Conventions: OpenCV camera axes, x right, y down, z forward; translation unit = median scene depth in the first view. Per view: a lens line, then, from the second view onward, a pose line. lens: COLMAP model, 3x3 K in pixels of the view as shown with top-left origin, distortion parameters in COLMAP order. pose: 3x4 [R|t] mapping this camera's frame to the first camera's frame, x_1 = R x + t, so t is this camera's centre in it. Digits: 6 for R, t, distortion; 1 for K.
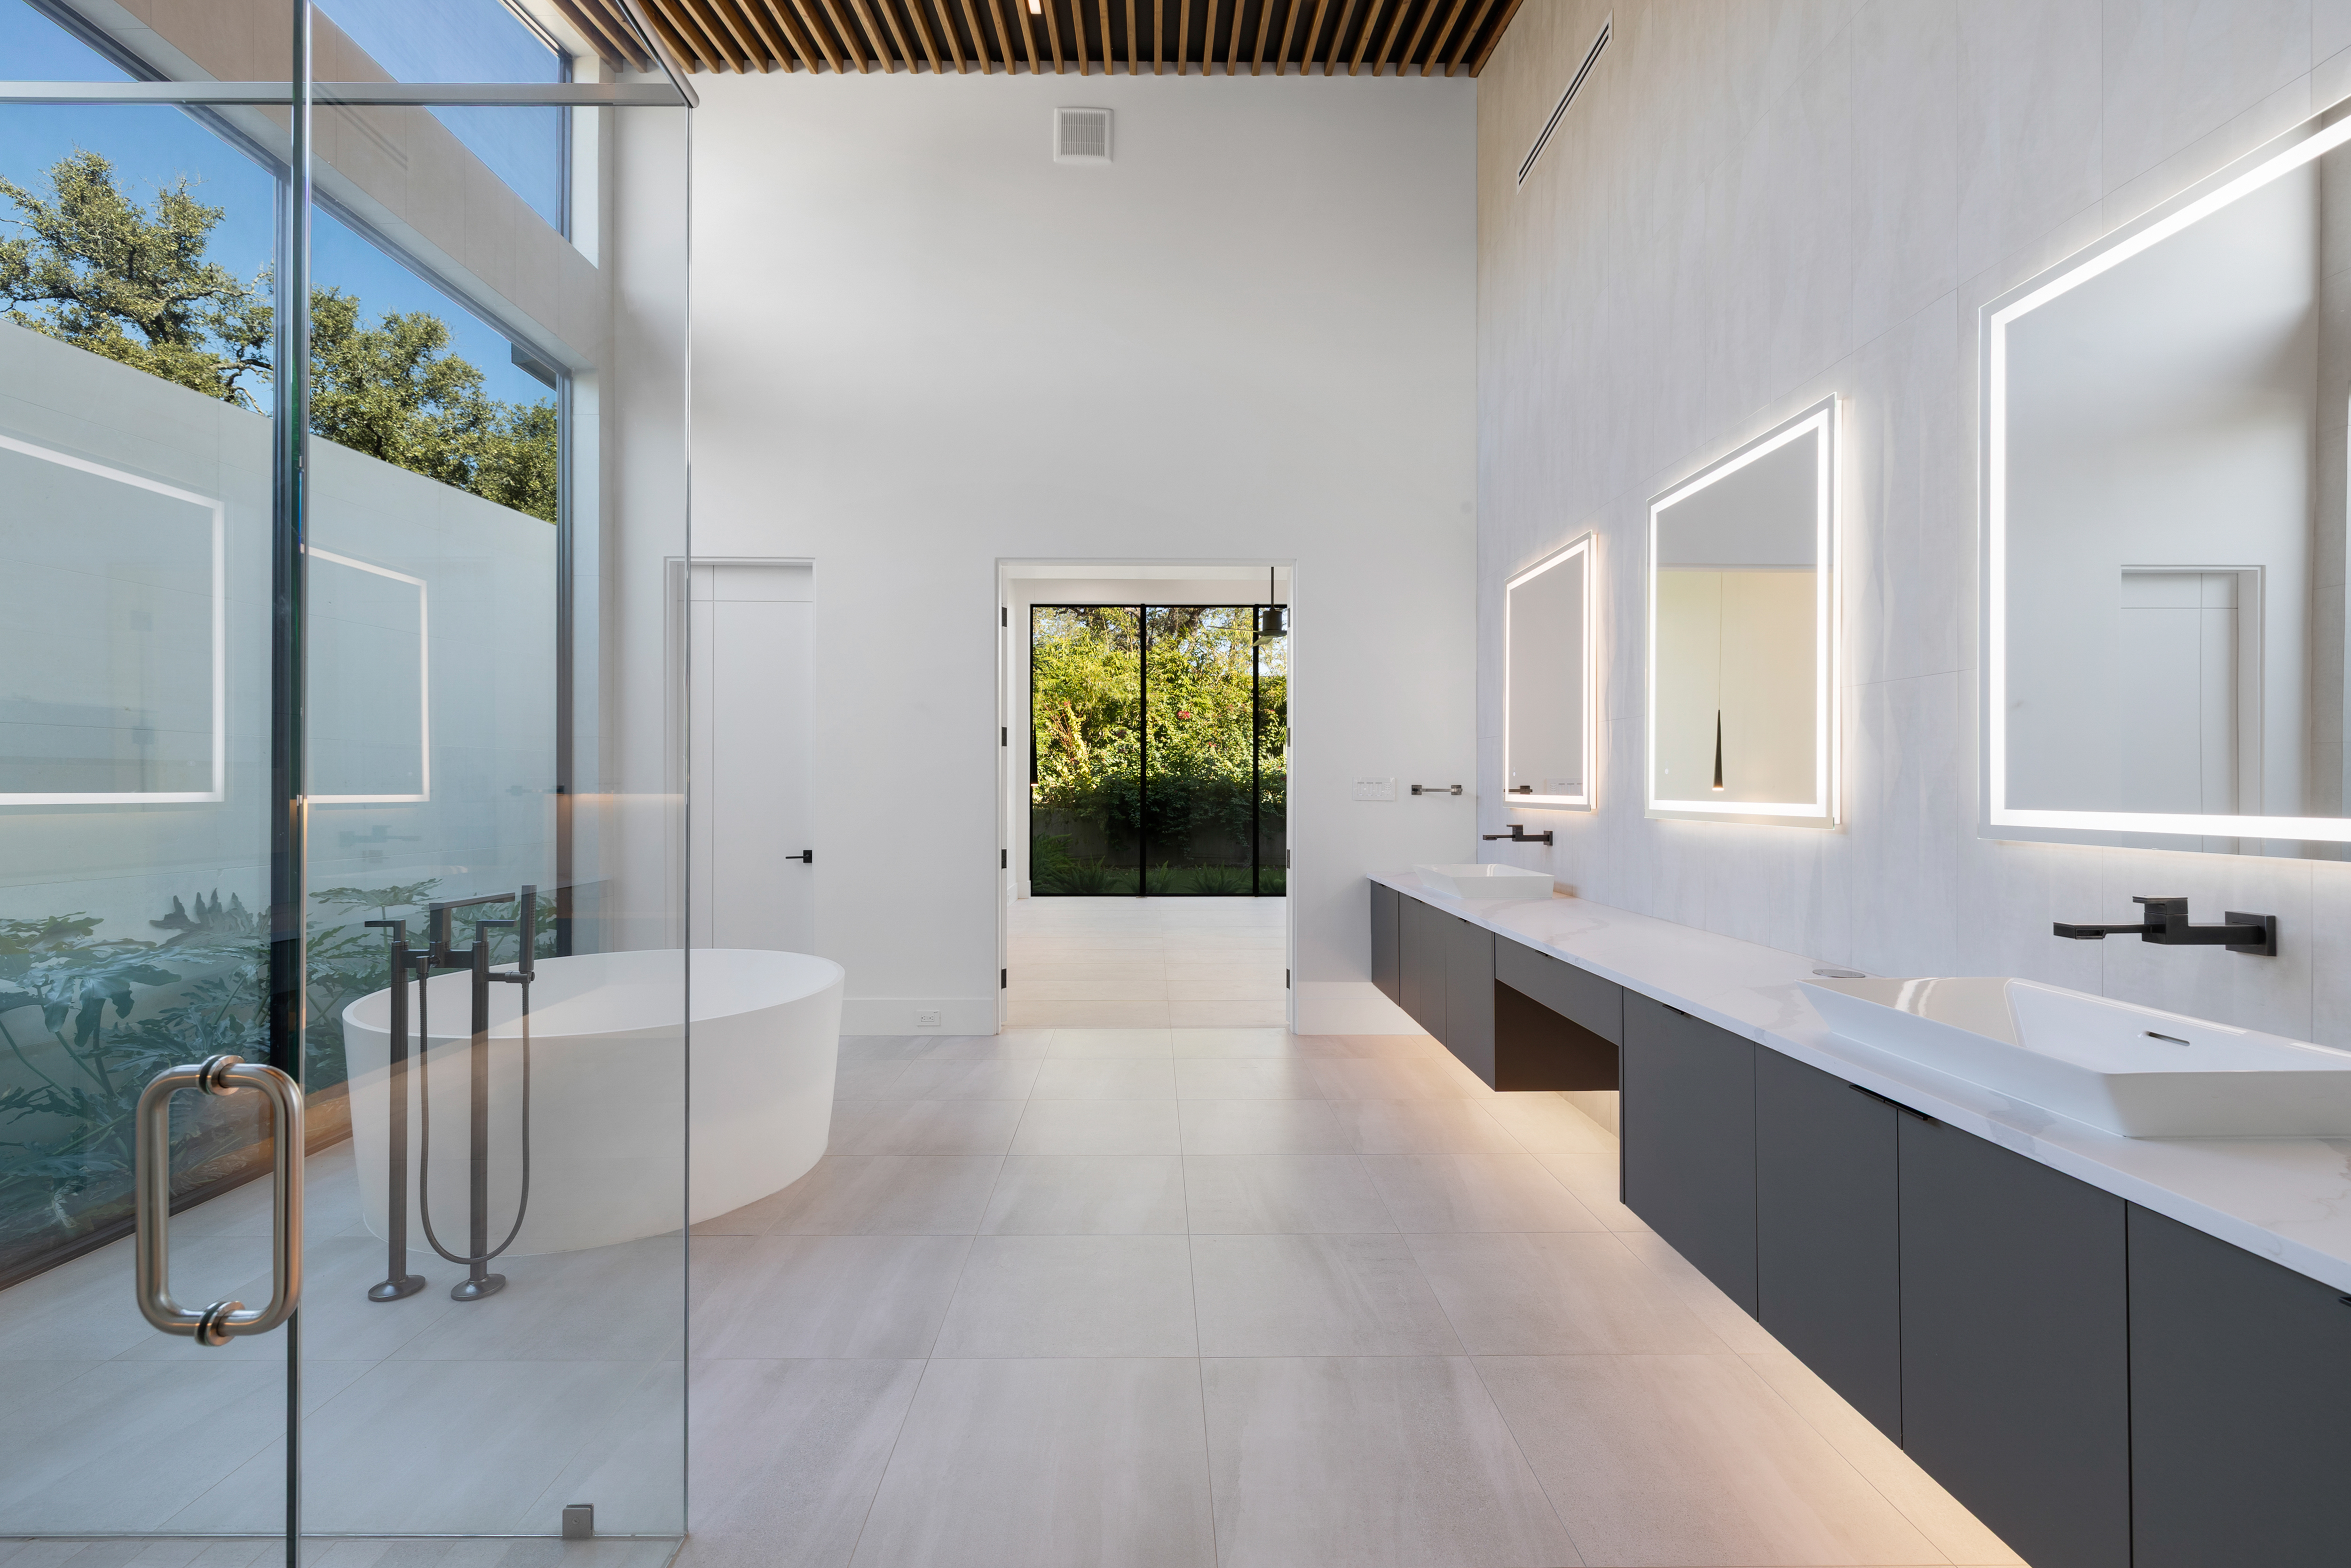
lens RADIAL K [[1007.1, 0, 1168.8], [0, 1007.1, 793.1], [0, 0, 1]] dist [0.004514, 0.000125]
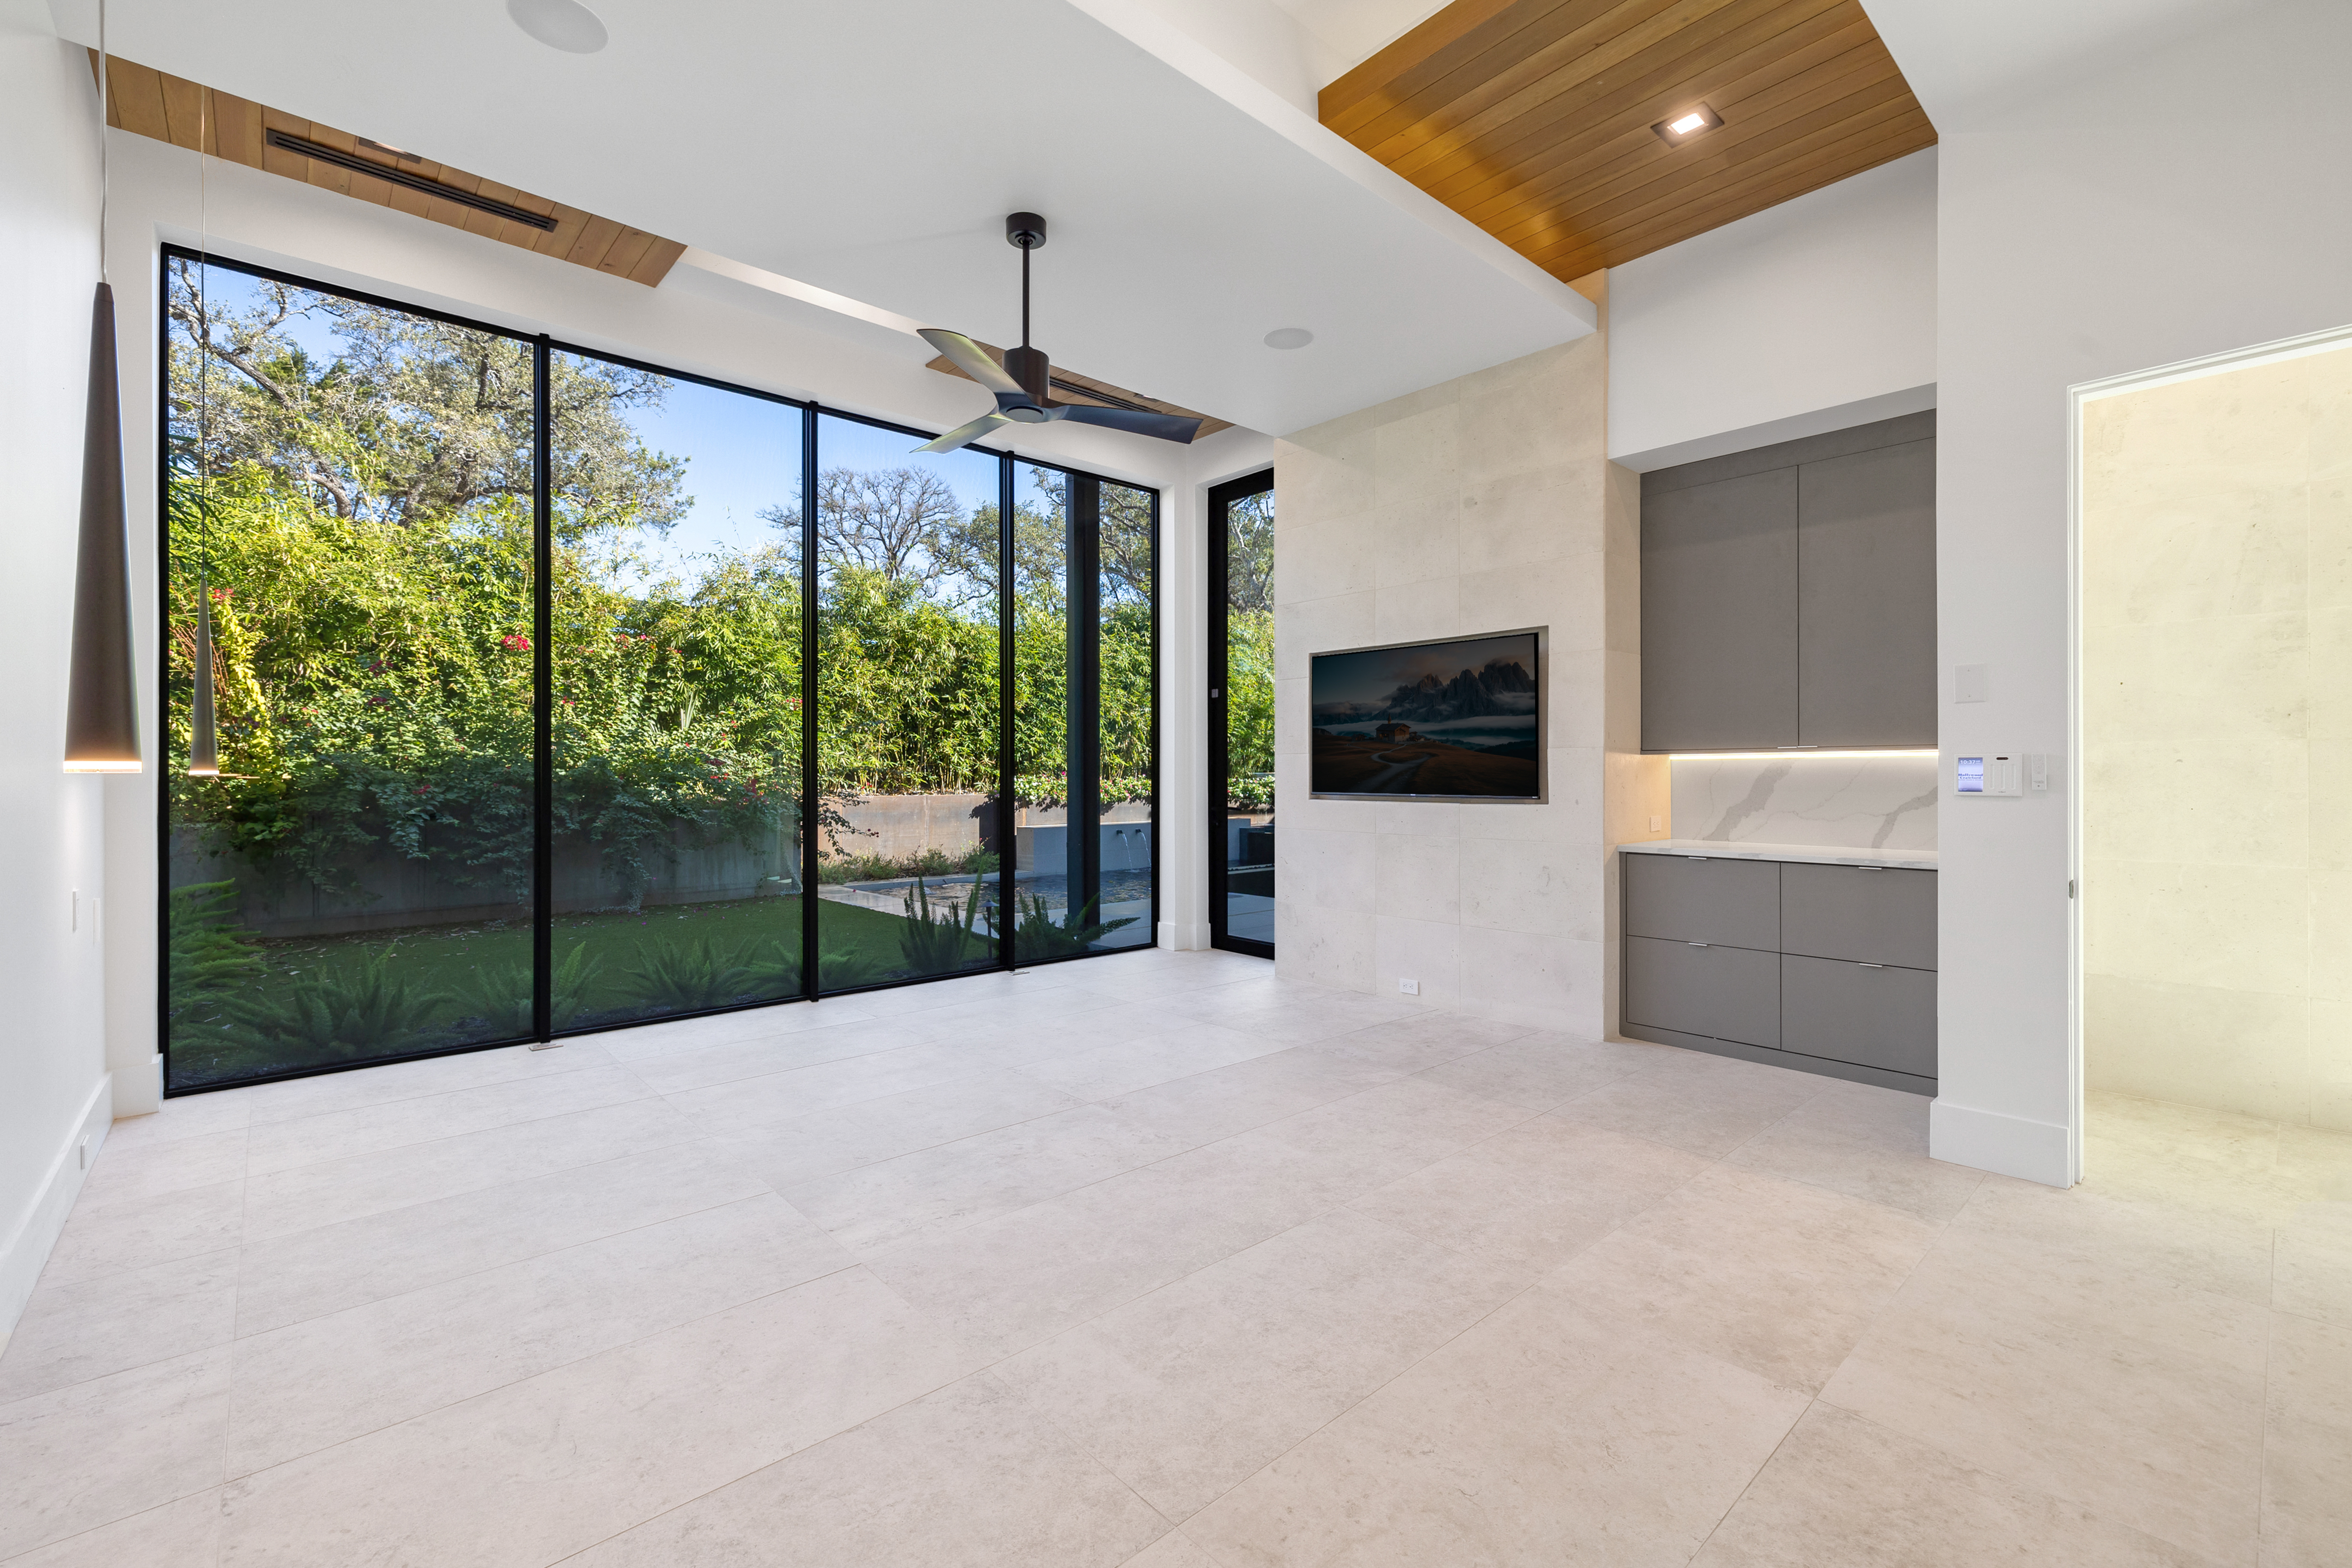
lens RADIAL K [[1007.9, 0, 1169.6], [0, 1007.9, 779.7], [0, 0, 1]] dist [-0.000548, -0.000110]
pose [[0.760359, -0.007981, 0.649454, -0.067025], [0.008087, 0.999963, 0.002819, -0.003340], [-0.649453, 0.003109, 0.760396, 0.351662]]
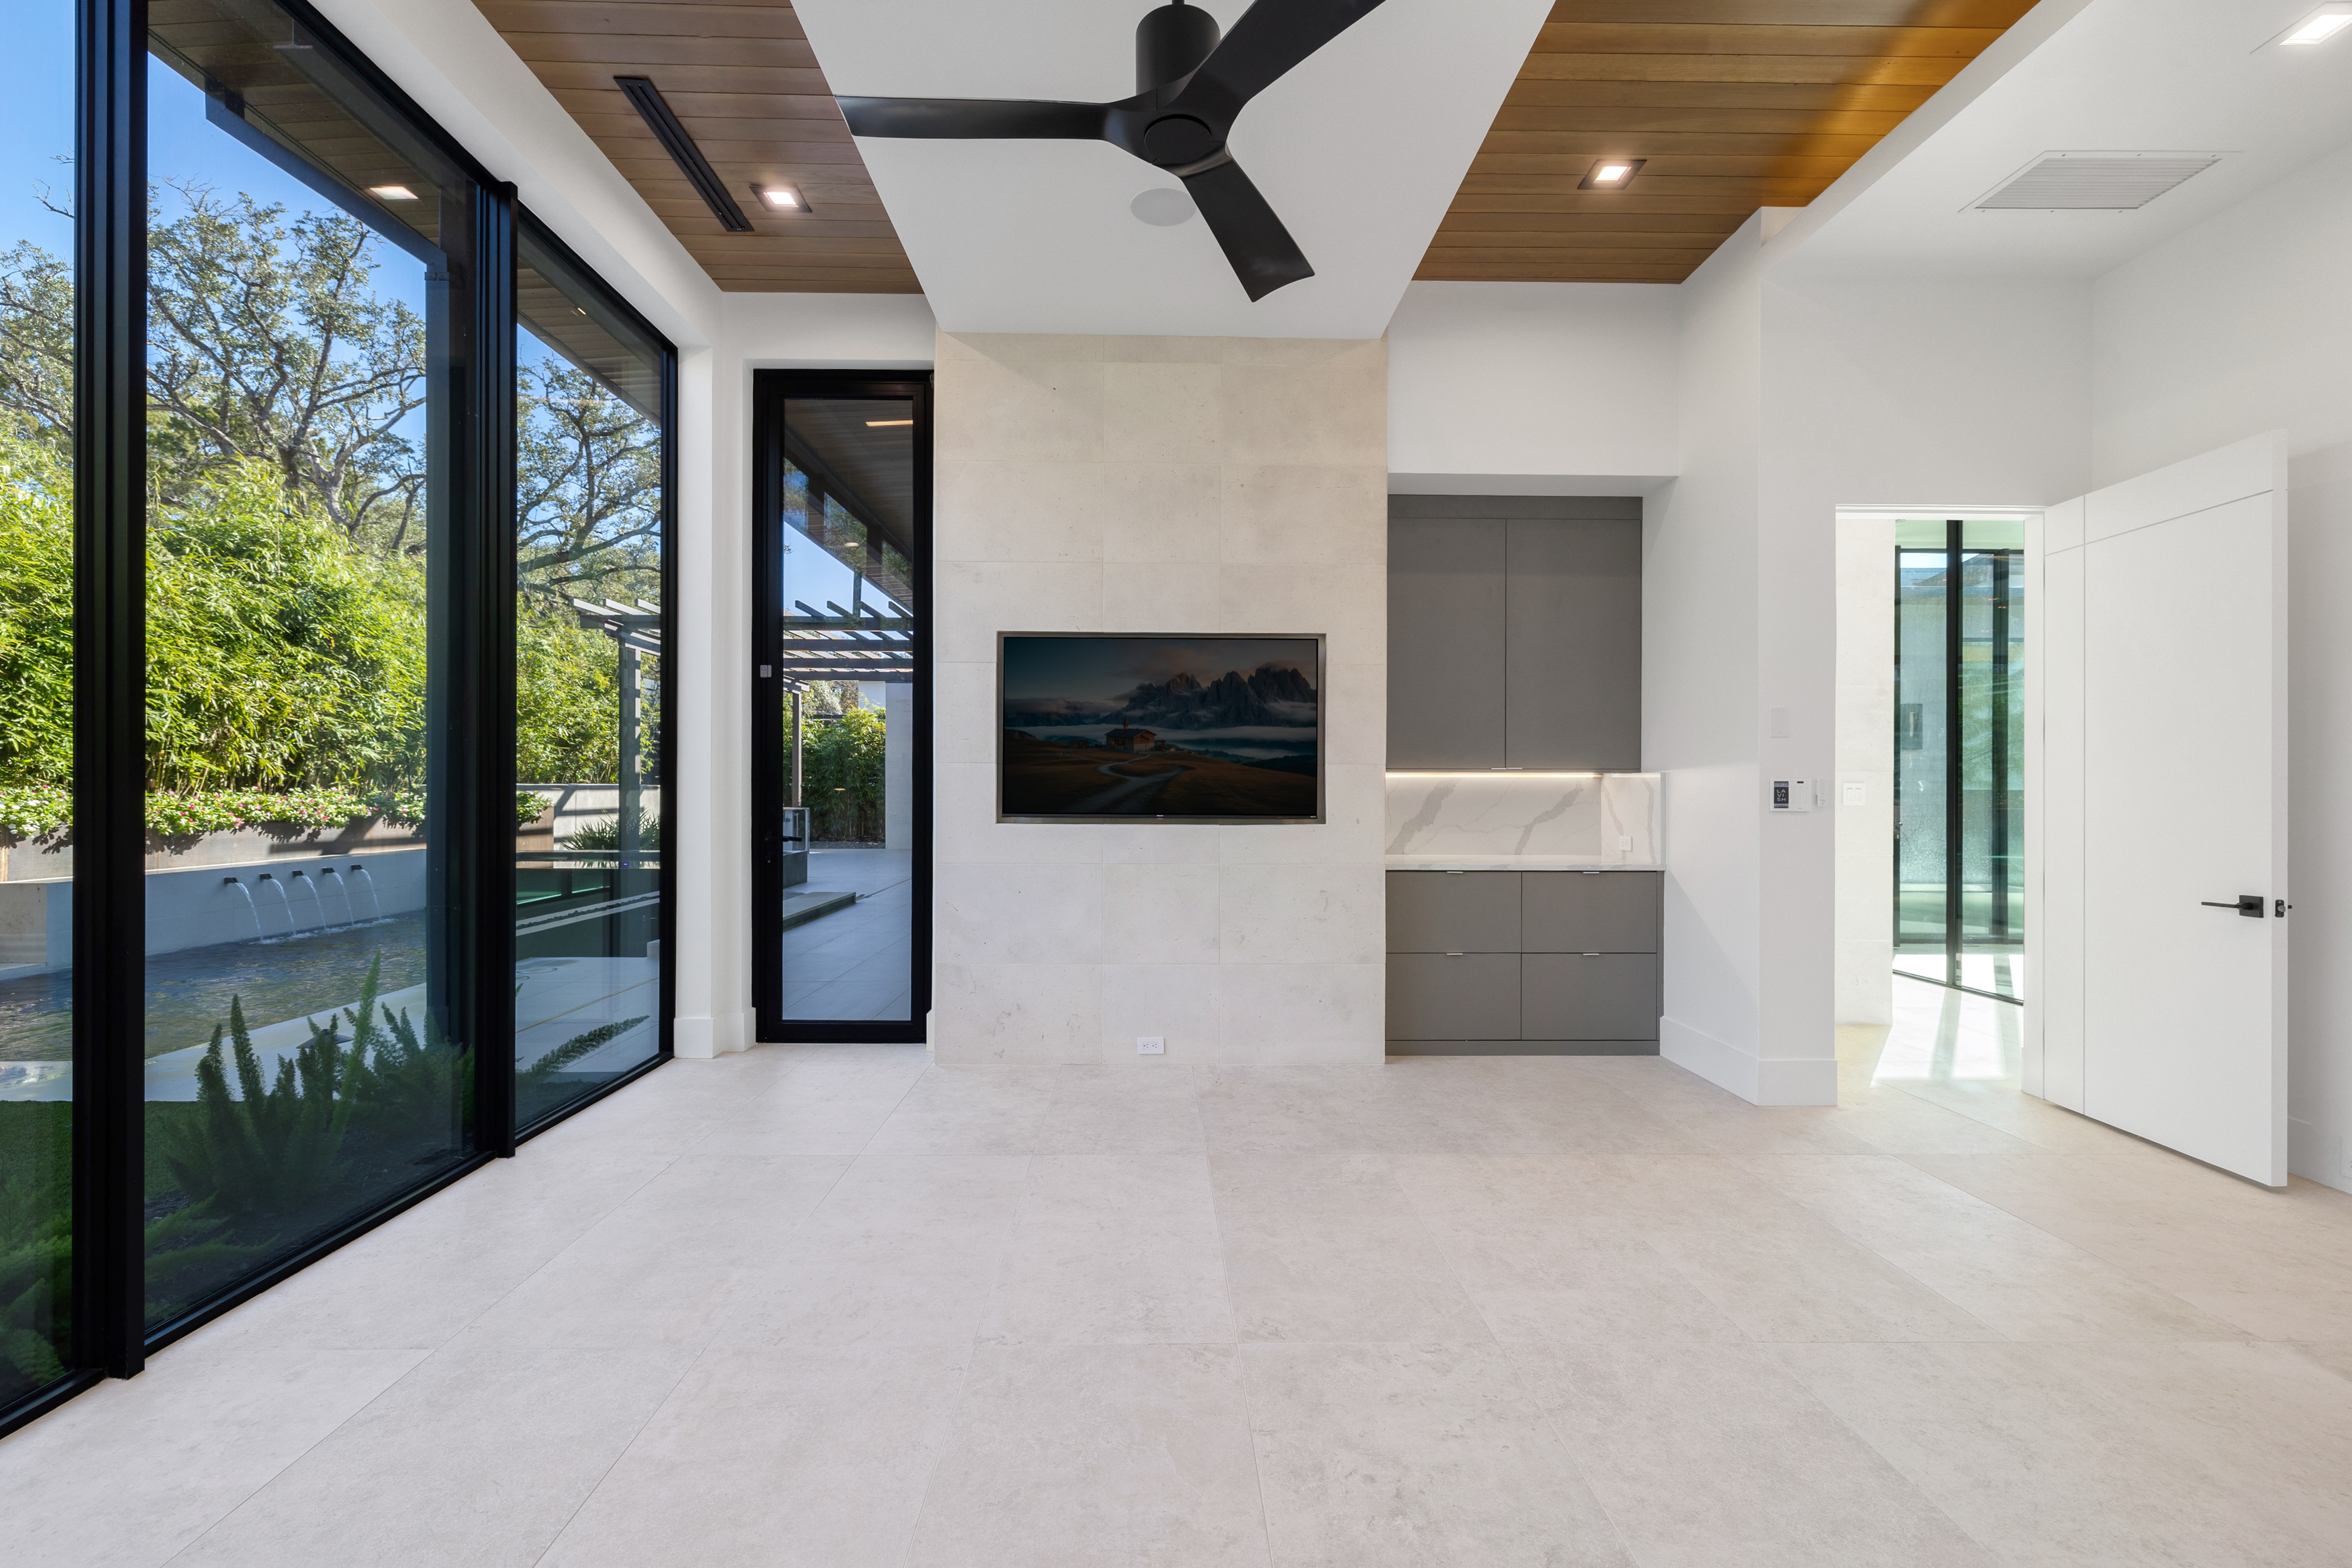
lens RADIAL K [[1015.0, 0, 1176.0], [0, 1015.0, 784.0], [0, 0, 1]] dist [0.003021, 0.000023]
pose [[-0.001722, 0.000725, 0.999998, -0.070224], [0.003010, 0.999995, -0.000720, -0.005095], [-0.999994, 0.003009, -0.001724, 0.539252]]
